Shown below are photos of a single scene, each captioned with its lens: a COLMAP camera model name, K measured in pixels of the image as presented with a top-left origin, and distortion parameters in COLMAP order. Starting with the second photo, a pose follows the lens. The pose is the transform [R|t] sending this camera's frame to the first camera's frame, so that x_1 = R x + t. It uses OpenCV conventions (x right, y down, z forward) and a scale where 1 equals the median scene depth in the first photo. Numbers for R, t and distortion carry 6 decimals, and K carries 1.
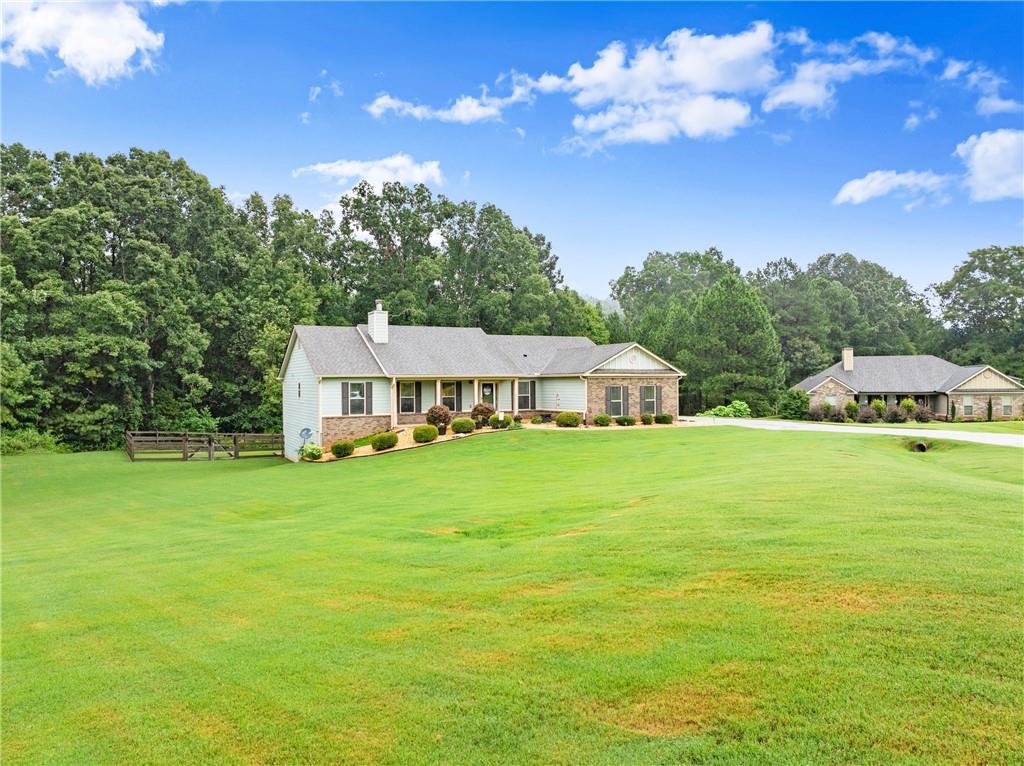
lens RADIAL K [[720.0, 0, 512.0], [0, 720.0, 383.0], [0, 0, 1]] dist [-0.030688, 0.000834]
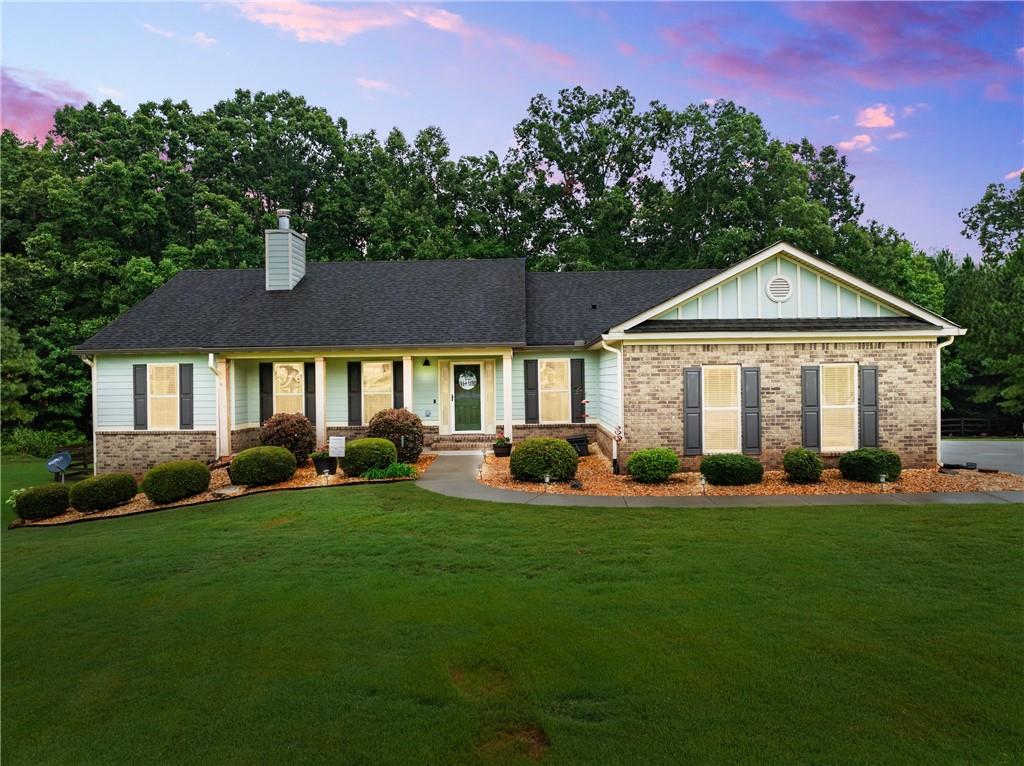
lens RADIAL K [[720.0, 0, 512.0], [0, 720.0, 383.0], [0, 0, 1]] dist [-0.030688, 0.000834]
pose [[0.877716, 0.000197, -0.479181, 0.217046], [0.005768, 0.999923, 0.010977, 0.007334], [0.479147, -0.012399, 0.877647, 0.612123]]
